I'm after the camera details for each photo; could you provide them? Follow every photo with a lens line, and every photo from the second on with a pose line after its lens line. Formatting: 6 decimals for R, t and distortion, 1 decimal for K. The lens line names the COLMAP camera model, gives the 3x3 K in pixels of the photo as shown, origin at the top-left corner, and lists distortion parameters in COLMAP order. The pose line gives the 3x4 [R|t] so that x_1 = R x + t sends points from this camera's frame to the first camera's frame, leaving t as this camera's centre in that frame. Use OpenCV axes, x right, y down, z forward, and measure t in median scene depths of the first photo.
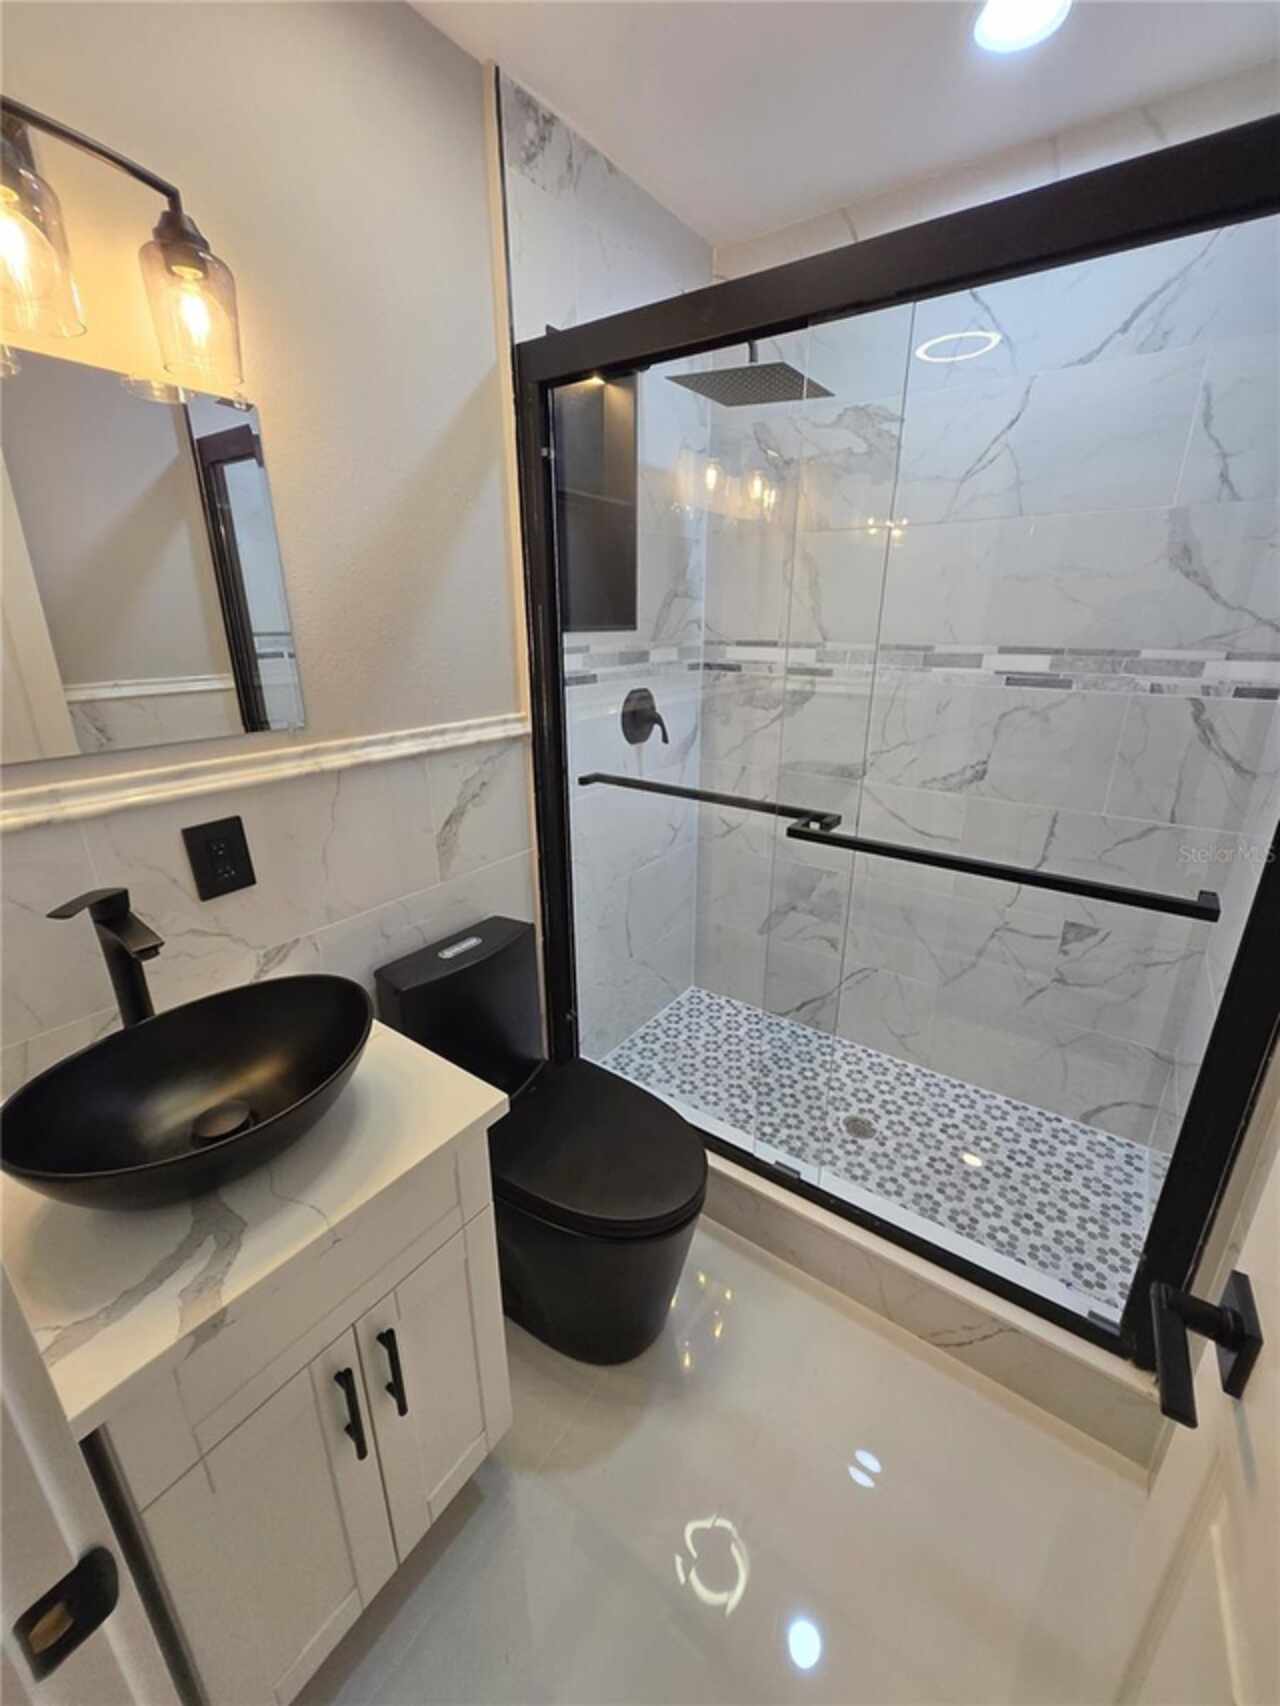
lens RADIAL K [[667.6, 0, 645.2], [0, 667.6, 839.1], [0, 0, 1]] dist [0.002669, -0.000516]
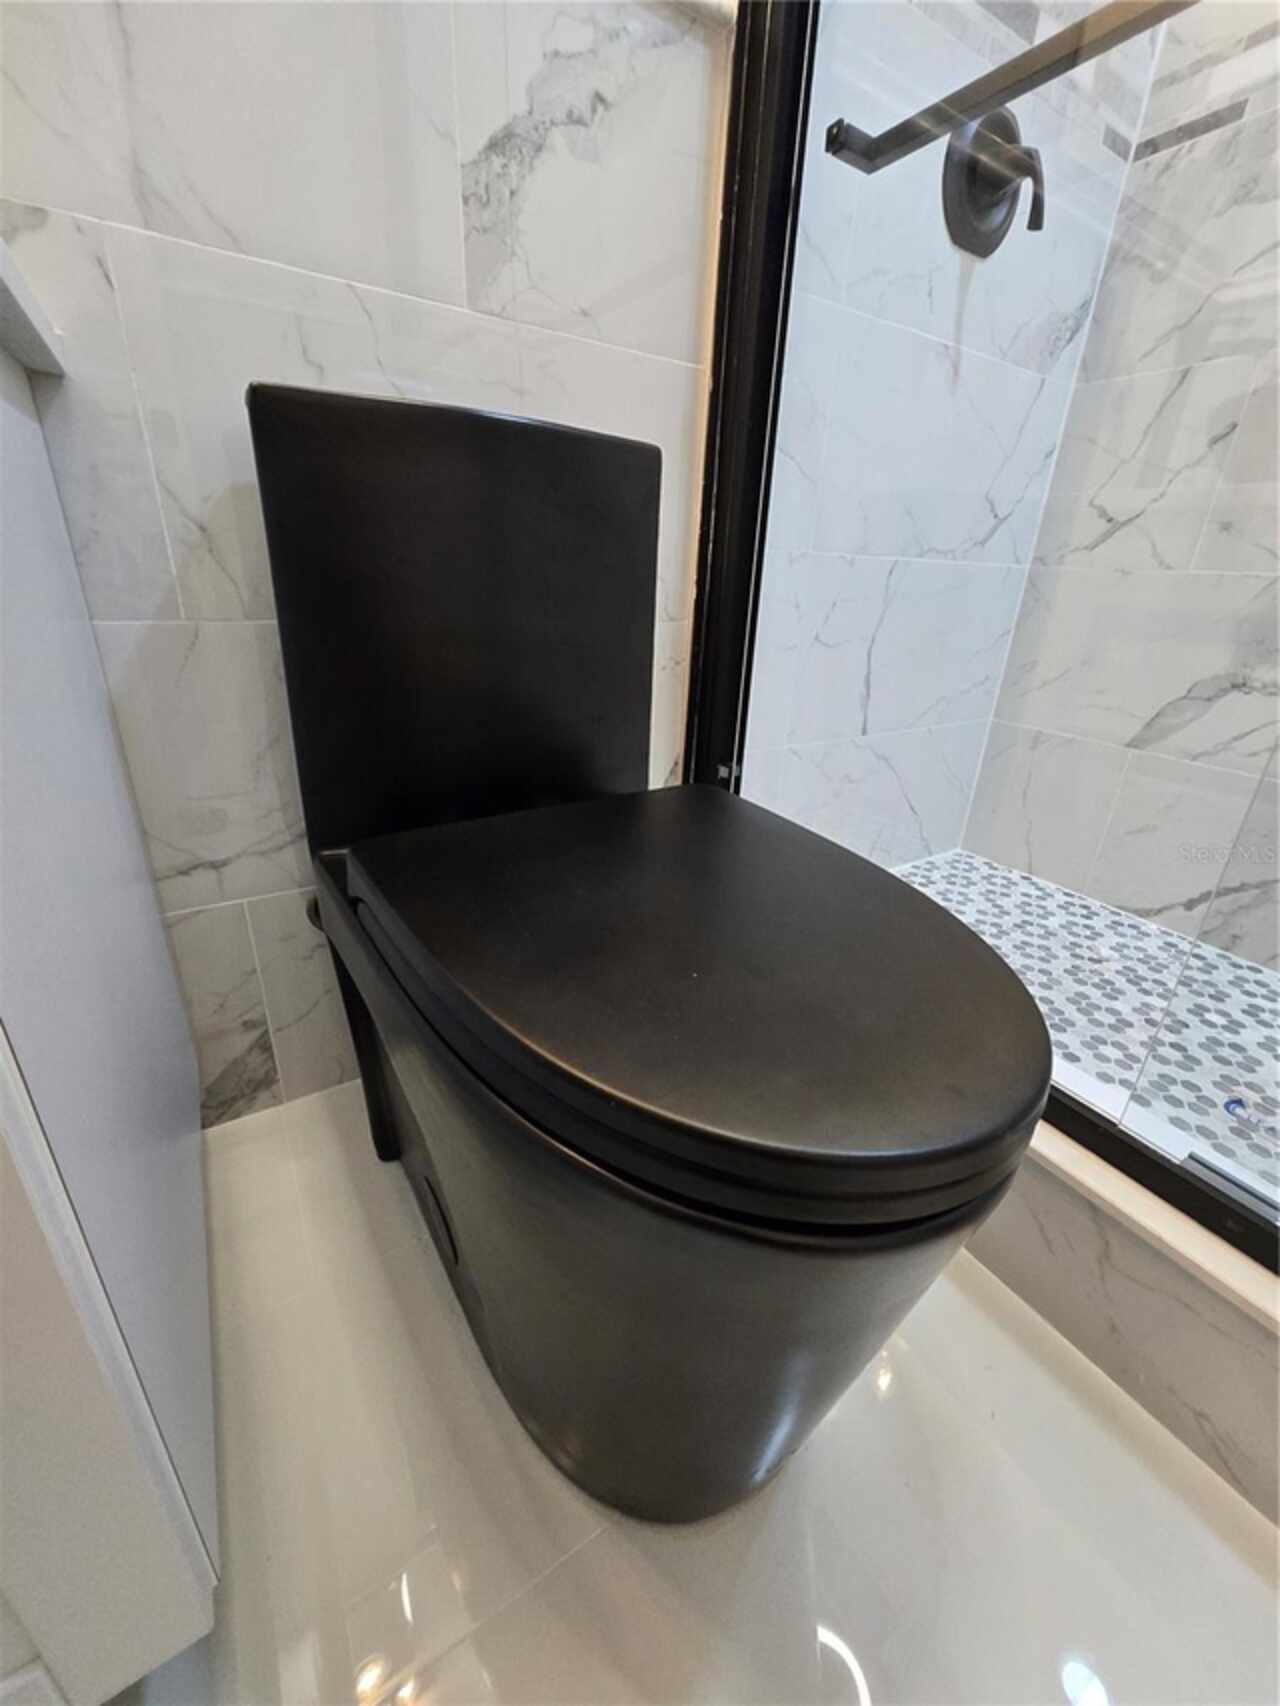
lens RADIAL K [[667.6, 0, 645.3], [0, 667.6, 839.8], [0, 0, 1]] dist [0.002669, -0.000516]
pose [[0.925652, 0.182084, -0.331683, 0.011958], [-0.161313, 0.982849, 0.089364, 0.286013], [0.342266, -0.029215, 0.939149, 0.493281]]
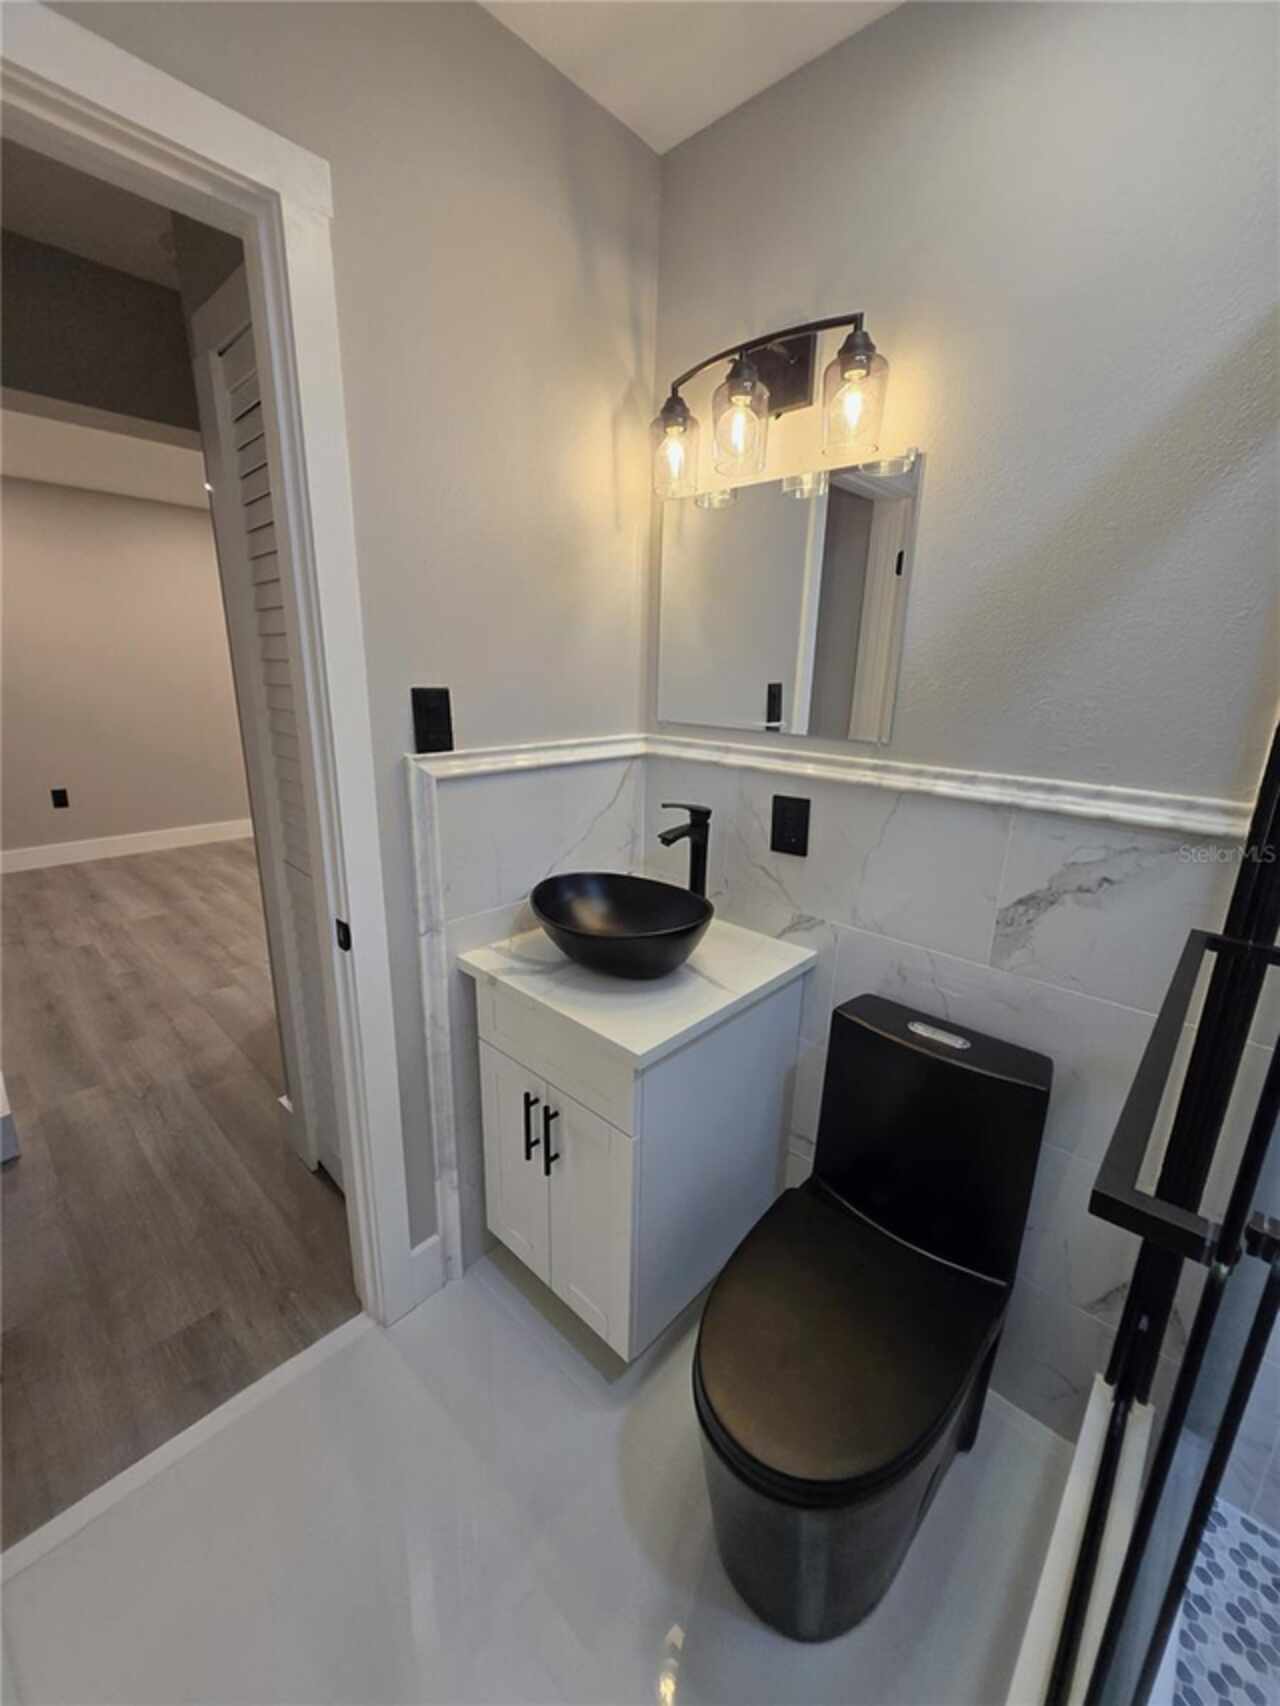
lens RADIAL K [[667.6, 0, 649.2], [0, 667.6, 843.6], [0, 0, 1]] dist [0.002669, -0.000516]
pose [[-0.116838, 0.249725, -0.961242, 0.389745], [-0.340476, 0.899146, 0.274977, -0.121806], [0.932966, 0.359408, -0.020029, 0.466722]]
